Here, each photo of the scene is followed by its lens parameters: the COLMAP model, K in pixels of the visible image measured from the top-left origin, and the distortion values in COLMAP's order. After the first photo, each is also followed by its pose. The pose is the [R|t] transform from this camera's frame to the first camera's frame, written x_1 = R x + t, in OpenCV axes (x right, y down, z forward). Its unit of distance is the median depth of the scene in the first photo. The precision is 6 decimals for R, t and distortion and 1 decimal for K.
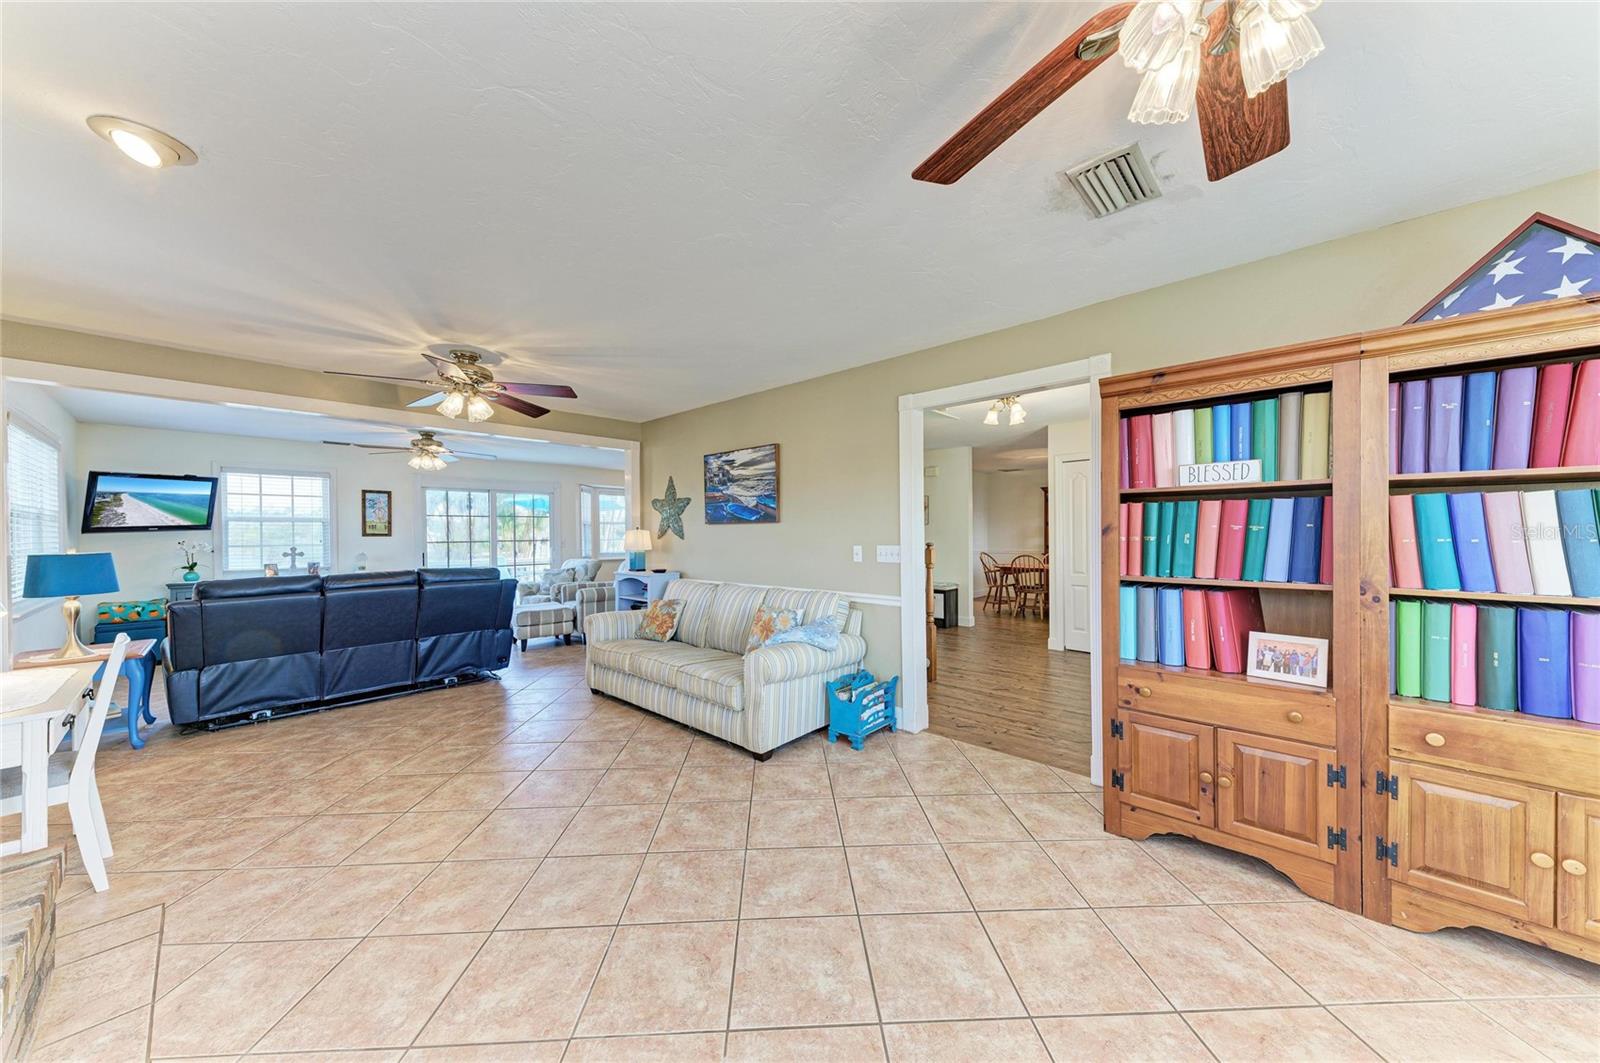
lens RADIAL K [[551.3, 0, 800.0], [0, 551.3, 531.5], [0, 0, 1]] dist [0.007426, -0.000205]
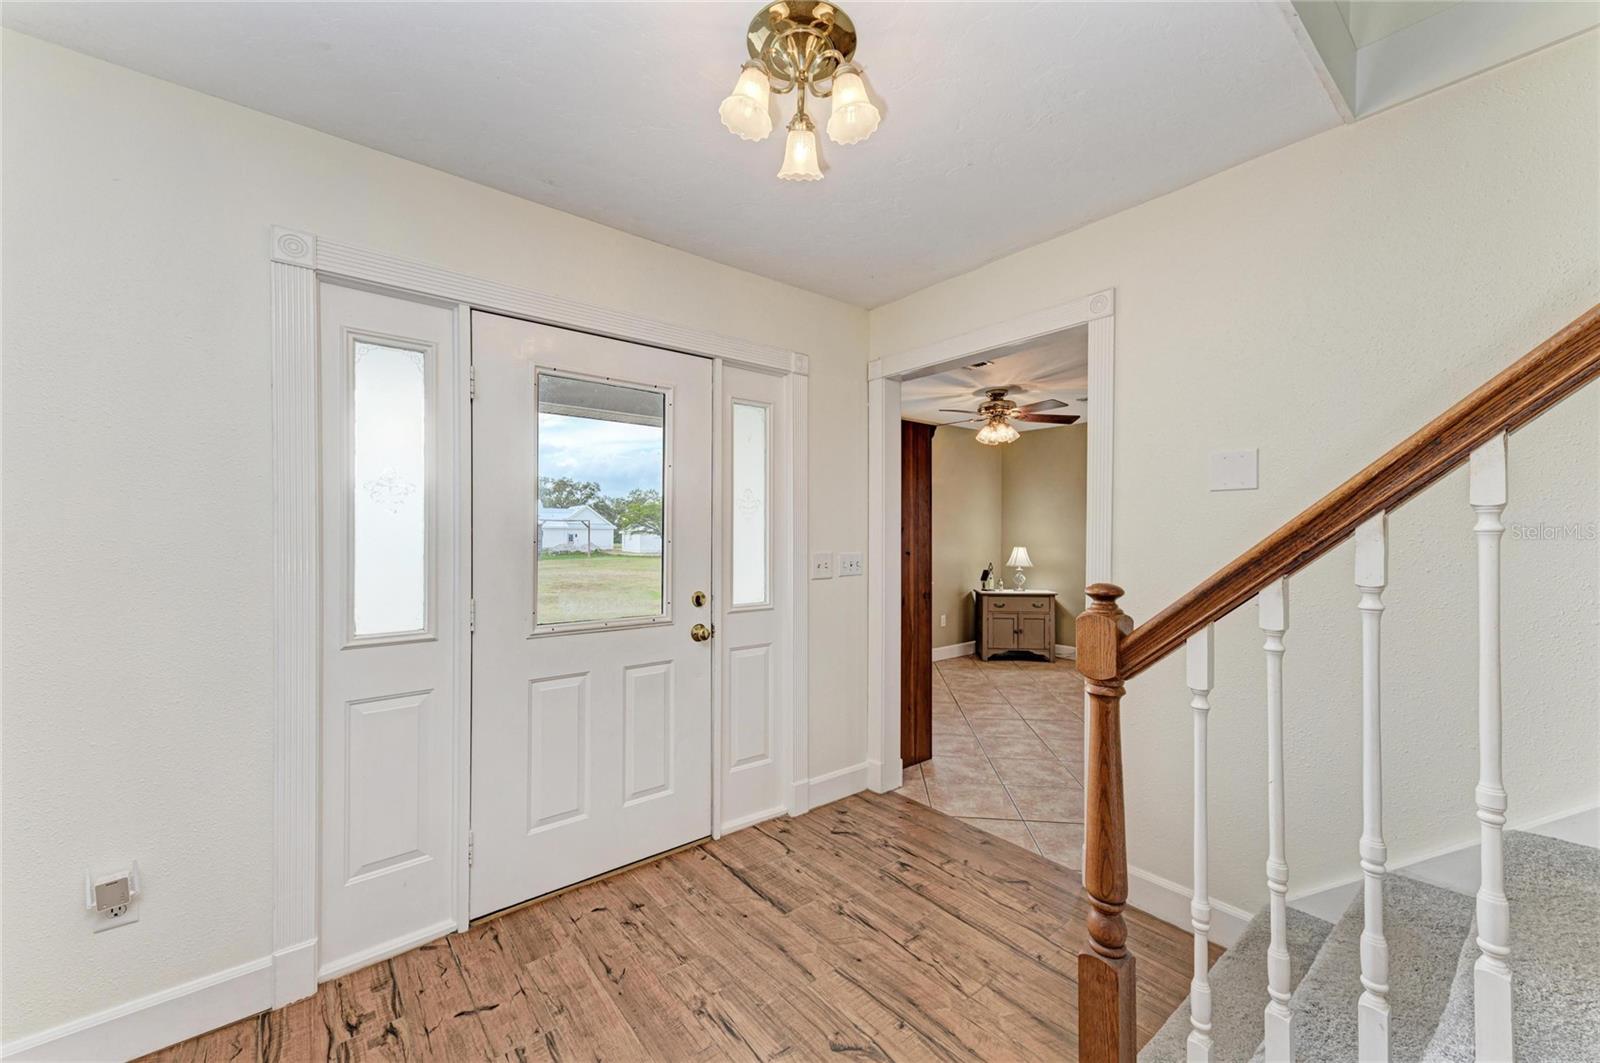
lens RADIAL K [[613.5, 0, 800.0], [0, 613.5, 531.5], [0, 0, 1]] dist [0.018349, -0.000003]
pose [[-0.988763, 0.011268, 0.149069, 0.456054], [0.009661, 0.999887, -0.011501, -0.001554], [-0.149182, -0.009932, -0.988760, 1.820959]]
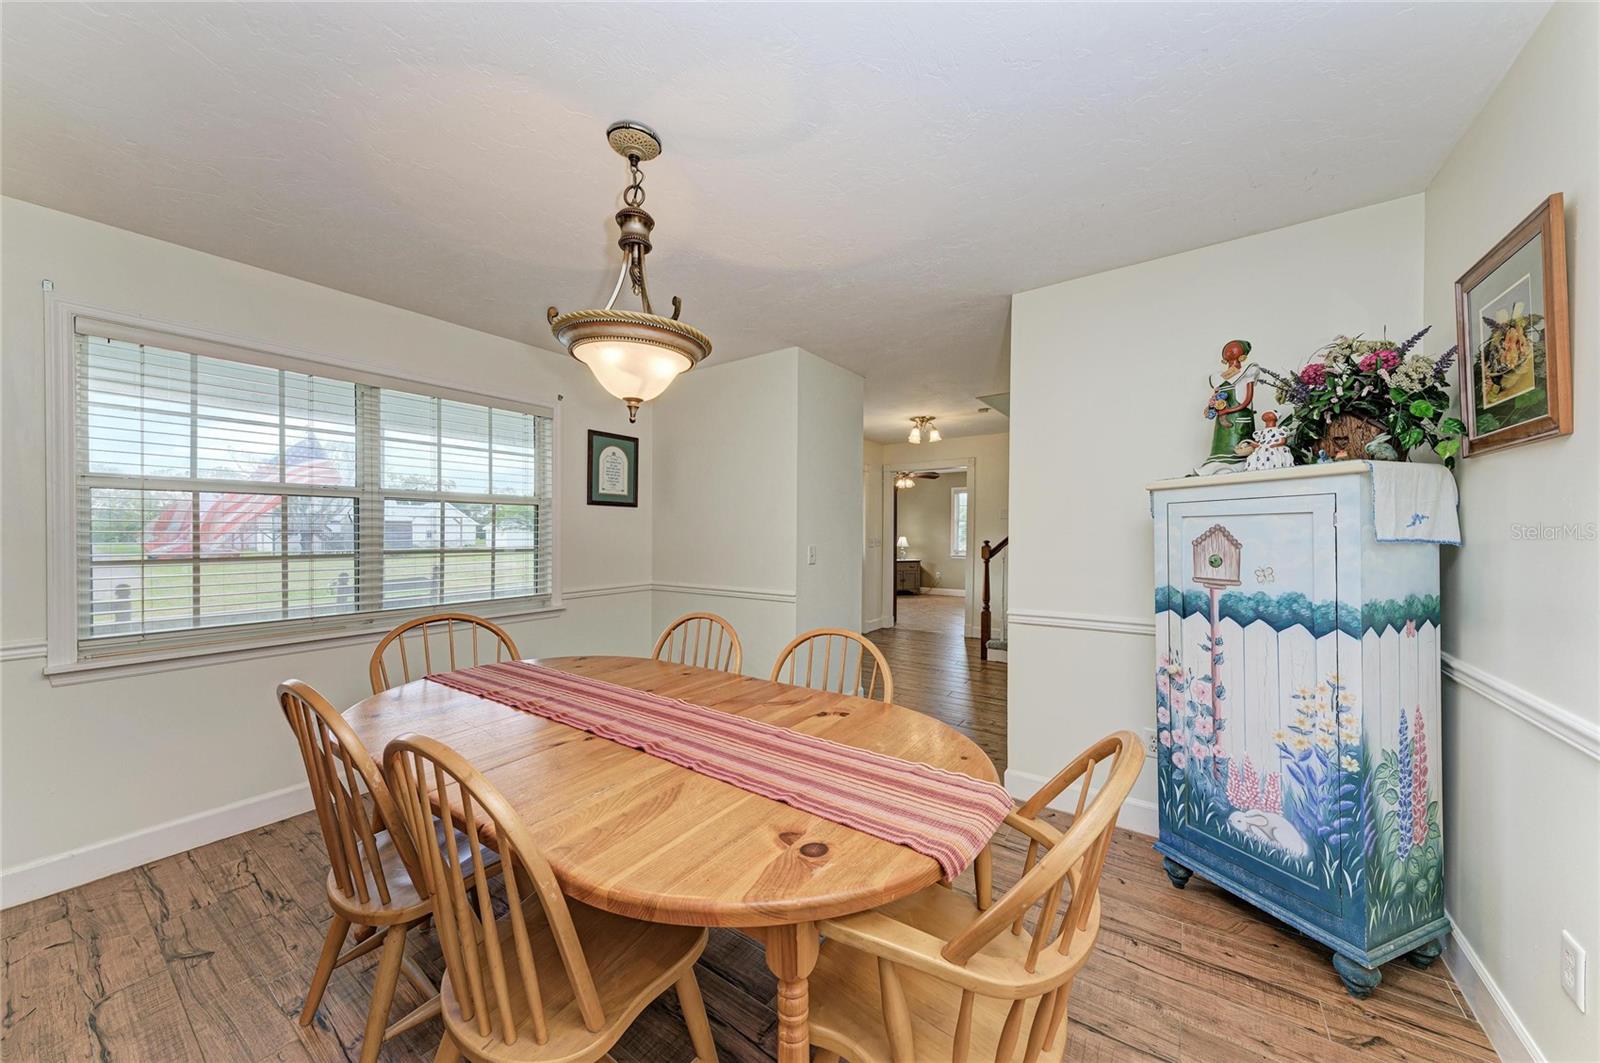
lens RADIAL K [[551.3, 0, 800.0], [0, 551.3, 531.5], [0, 0, 1]] dist [0.007426, -0.000205]
pose [[-0.991190, 0.012292, -0.131878, 1.127541], [0.012440, 0.999923, -0.000303, -0.006030], [0.131864, -0.001941, -0.991266, 3.044316]]
